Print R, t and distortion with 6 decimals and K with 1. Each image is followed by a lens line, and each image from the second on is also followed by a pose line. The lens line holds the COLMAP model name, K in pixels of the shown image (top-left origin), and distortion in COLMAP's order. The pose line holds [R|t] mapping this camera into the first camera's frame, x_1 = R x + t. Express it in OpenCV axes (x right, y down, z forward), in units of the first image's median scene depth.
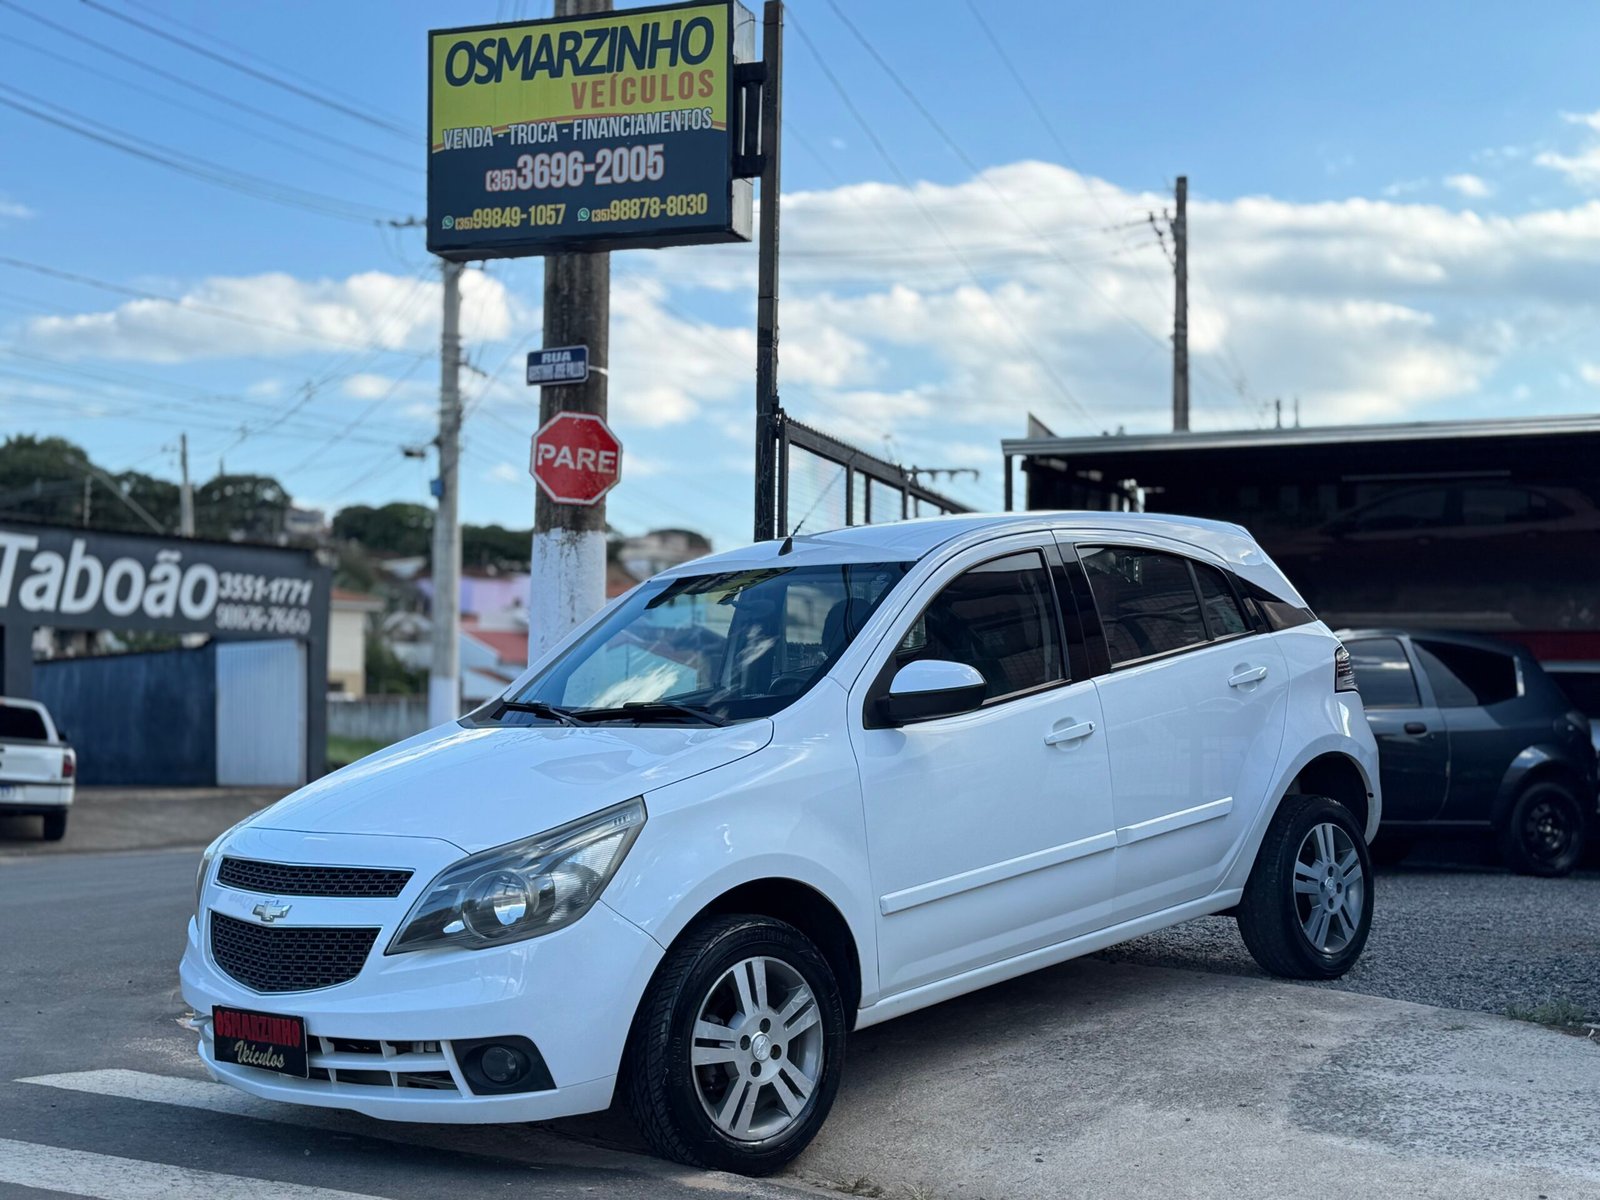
lens RADIAL K [[2027.7, 0, 799.3], [0, 2027.7, 593.5], [0, 0, 1]] dist [0.189956, -0.432456]
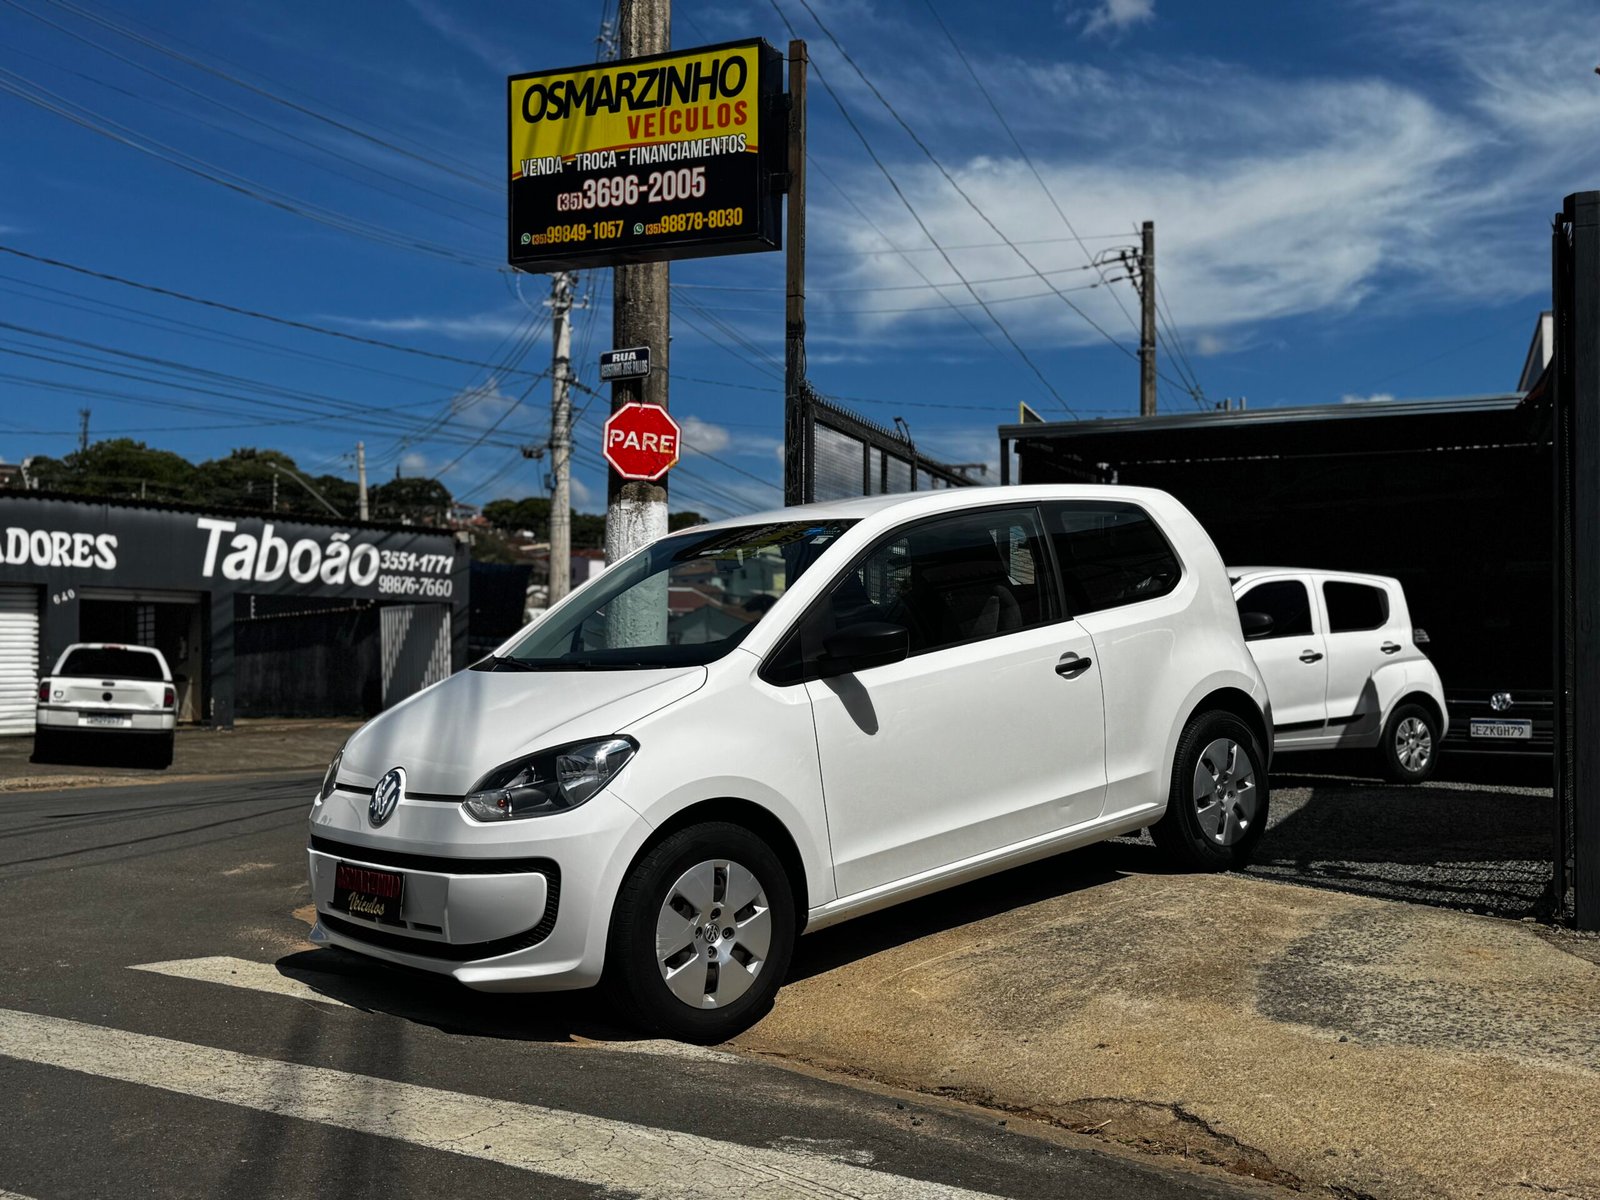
lens RADIAL K [[1582.7, 0, 789.9], [0, 1582.7, 593.6], [0, 0, 1]] dist [0.186946, -0.415493]
pose [[0.999340, -0.008469, -0.035324, 0.012198], [0.009036, 0.999832, 0.015924, 0.010997], [0.035183, -0.016233, 0.999249, 0.076349]]
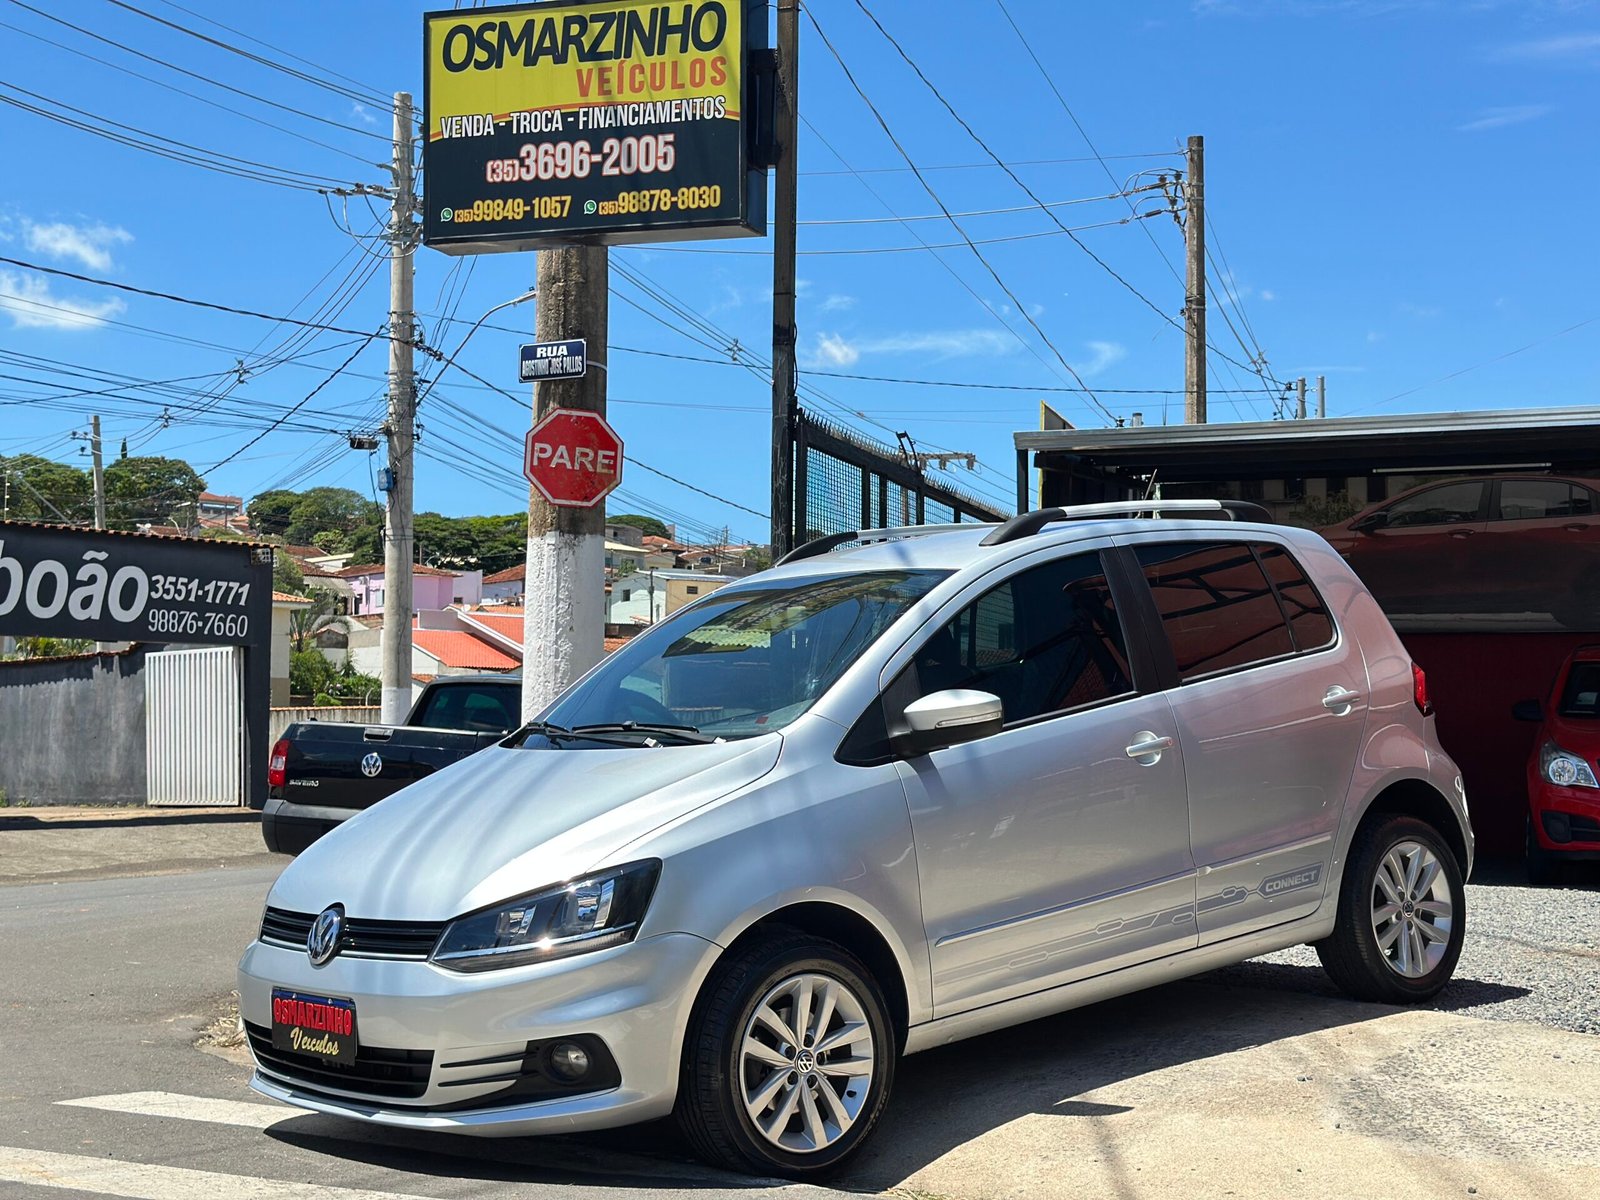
lens RADIAL K [[2244.8, 0, 805.9], [0, 2244.8, 597.7], [0, 0, 1]] dist [0.207643, -0.493992]
pose [[0.999843, -0.004675, 0.017120, -0.022884], [0.004608, 0.999982, 0.003959, -0.005693], [-0.017138, -0.003880, 0.999846, -0.062400]]
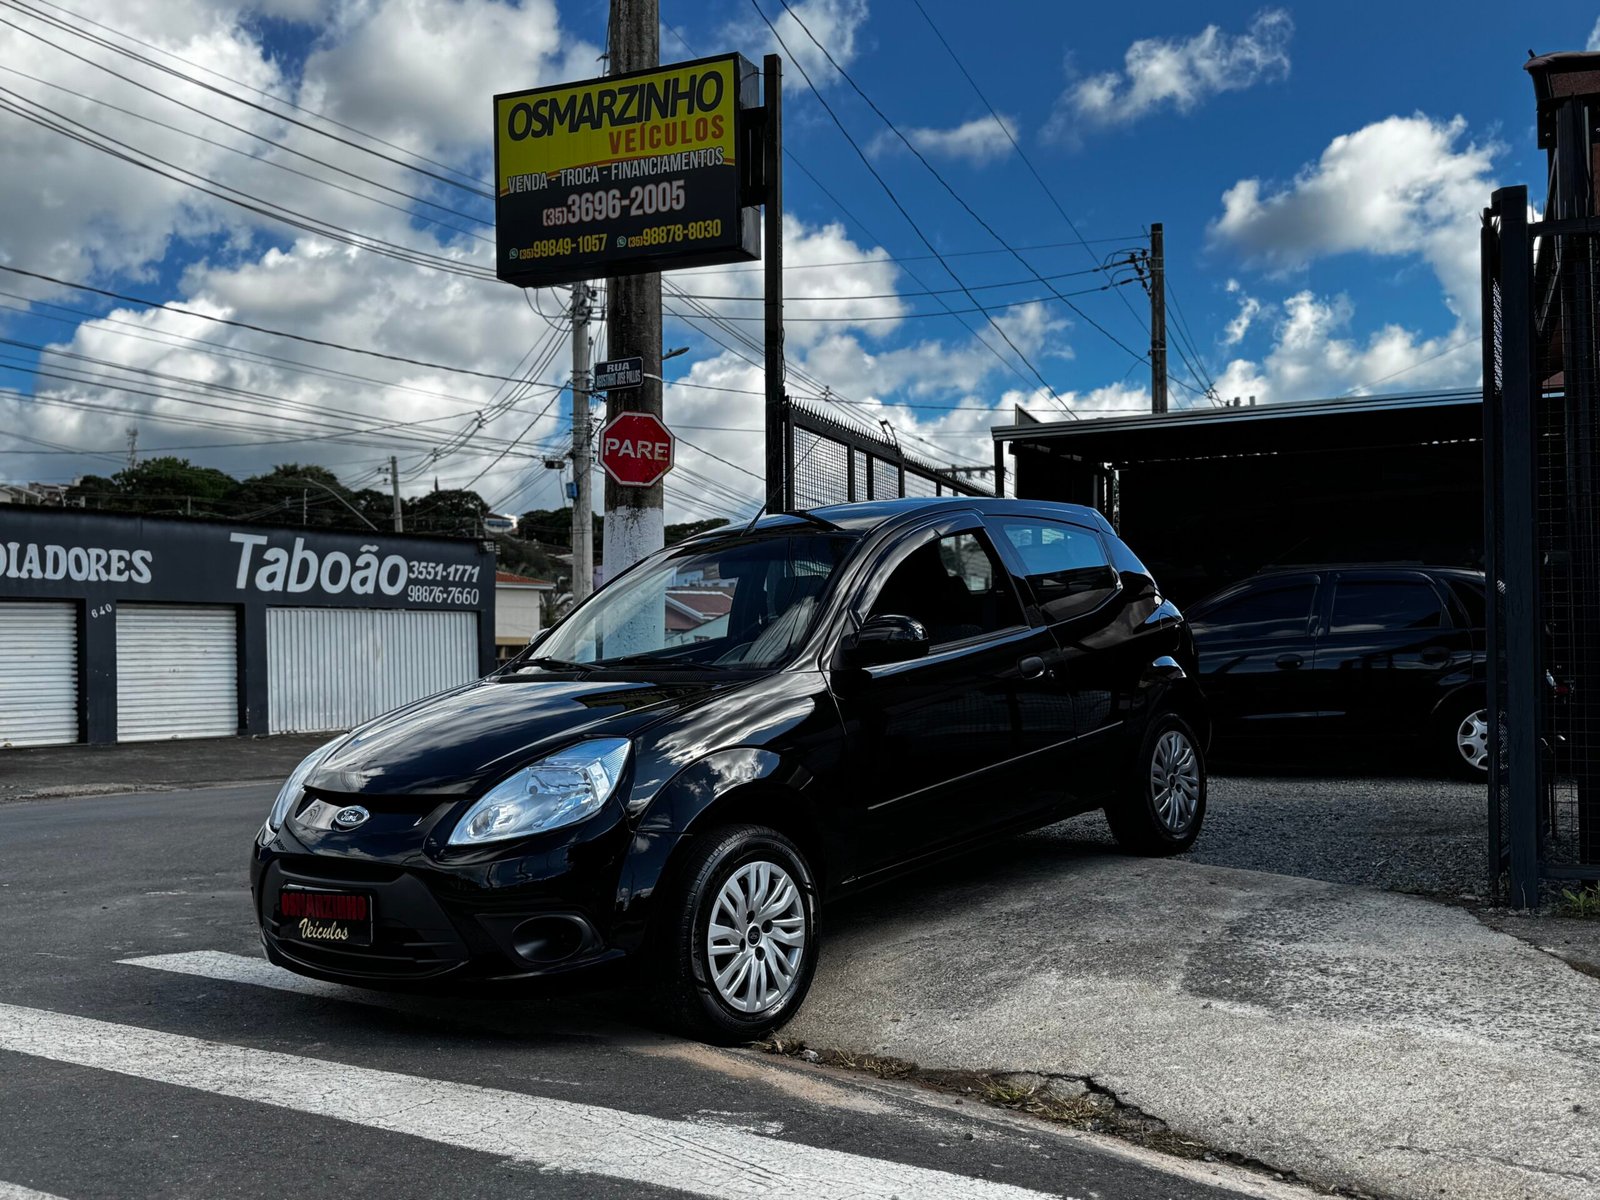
lens RADIAL K [[1554.2, 0, 790.8], [0, 1554.2, 605.8], [0, 0, 1]] dist [0.186393, -0.417618]
pose [[0.998147, -0.024580, -0.055663, 0.040182], [0.025772, 0.999451, 0.020804, 0.013220], [0.055121, -0.022200, 0.998233, 0.070091]]
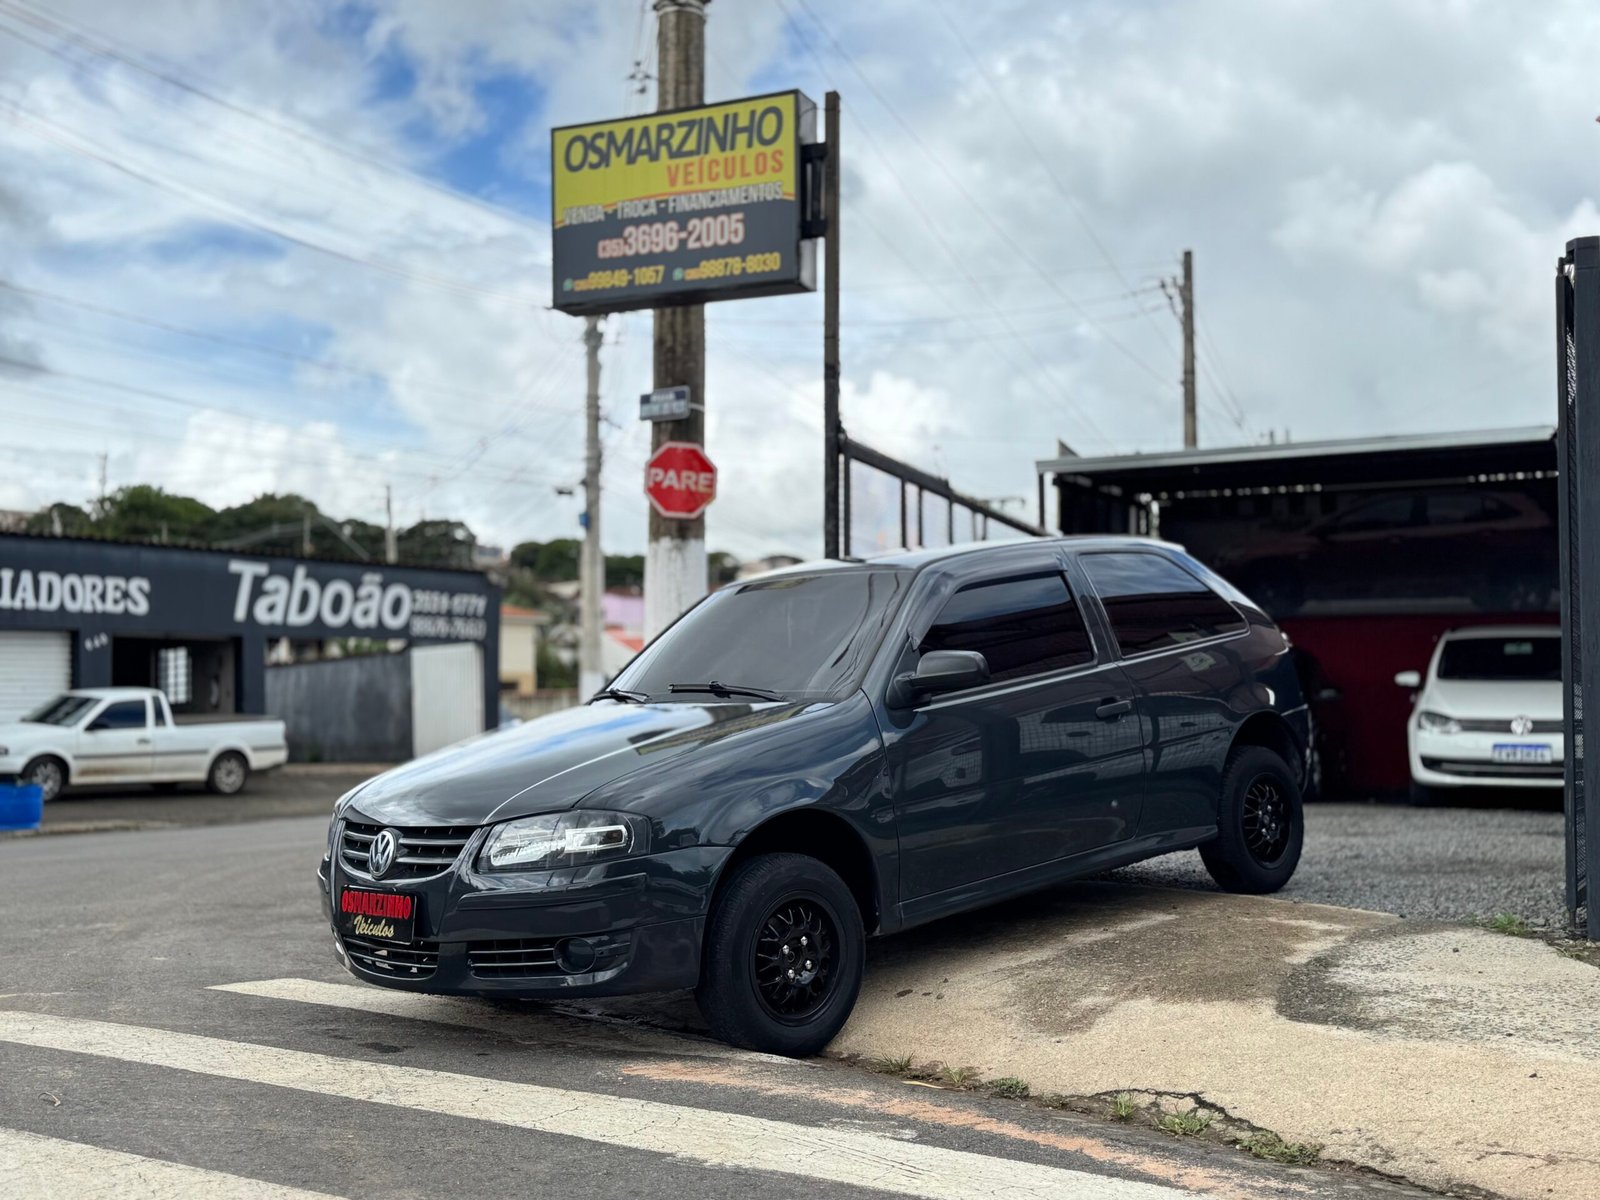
lens RADIAL K [[1635.8, 0, 802.8], [0, 1635.8, 600.6], [0, 0, 1]] dist [0.182128, -0.400084]
pose [[0.998602, -0.019215, -0.049234, 0.011913], [0.019047, 0.999811, -0.003866, 0.012720], [0.049299, 0.002923, 0.998780, 0.029502]]
